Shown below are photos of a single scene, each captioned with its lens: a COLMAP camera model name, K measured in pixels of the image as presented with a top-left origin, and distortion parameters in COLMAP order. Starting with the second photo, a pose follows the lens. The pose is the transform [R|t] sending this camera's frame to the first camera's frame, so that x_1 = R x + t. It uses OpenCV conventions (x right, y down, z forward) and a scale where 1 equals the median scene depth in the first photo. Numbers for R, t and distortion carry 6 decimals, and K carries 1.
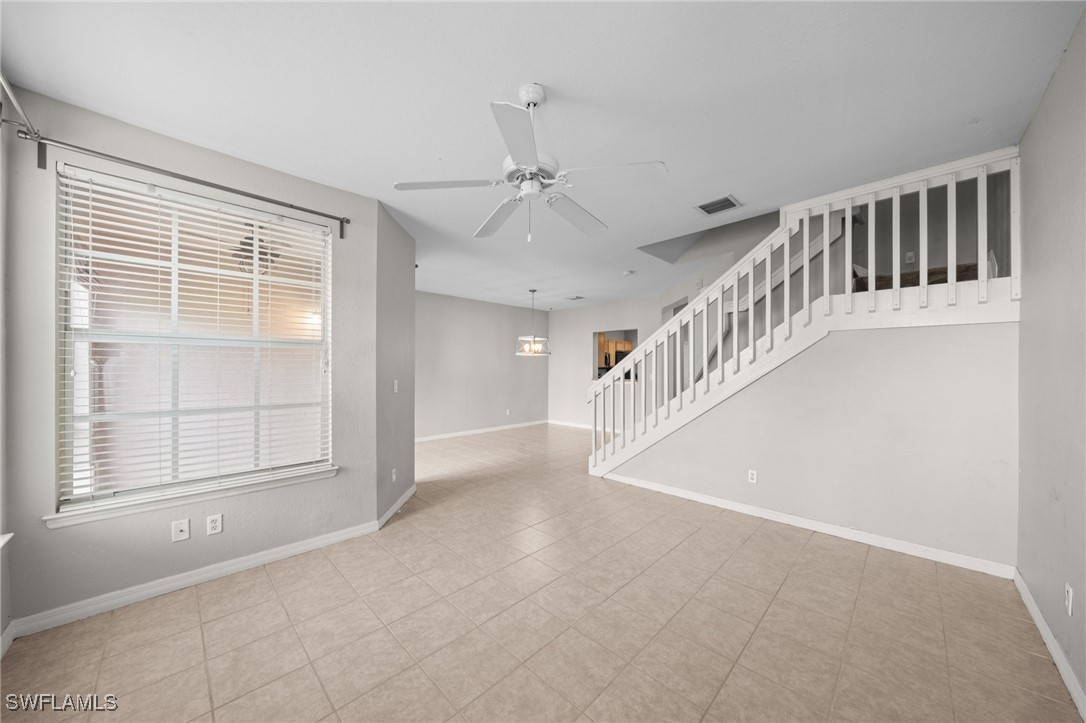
lens RADIAL K [[370.0, 0, 541.3], [0, 370.0, 366.2], [0, 0, 1]] dist [0.000153, -0.000014]
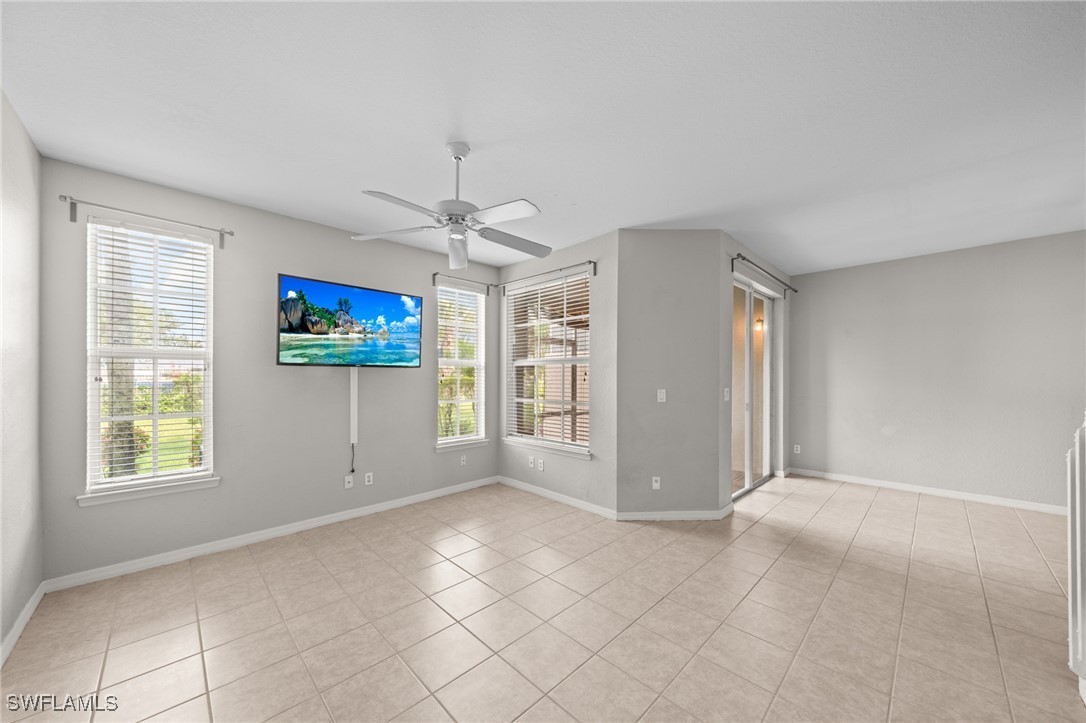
lens RADIAL K [[386.4, 0, 545.1], [0, 386.4, 376.0], [0, 0, 1]] dist [-0.009785, 0.000014]
pose [[-0.002132, -0.002642, -0.999994, 0.945994], [0.000903, 0.999996, -0.002644, 0.005644], [0.999997, -0.000908, -0.002130, 1.005079]]
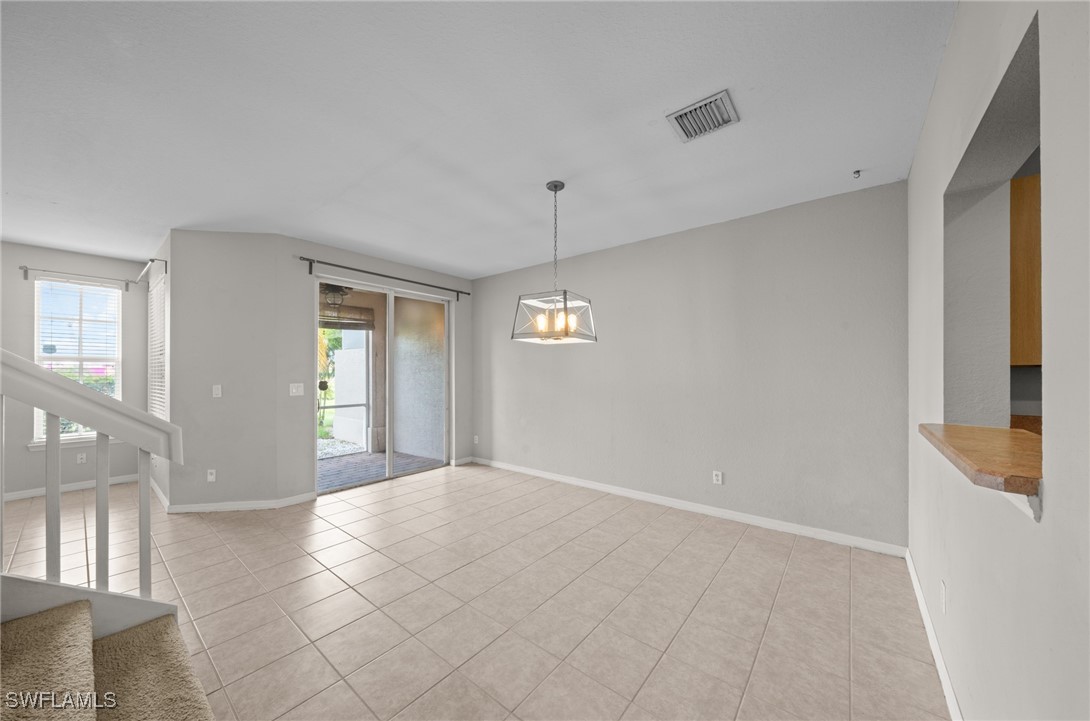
lens RADIAL K [[379.2, 0, 542.6], [0, 379.2, 375.7], [0, 0, 1]] dist [-0.003037, -0.000086]
pose [[0.110453, 0.011196, -0.993818, 1.104382], [0.004413, 0.999921, 0.011755, 0.003202], [0.993872, -0.005684, 0.110395, 2.603276]]
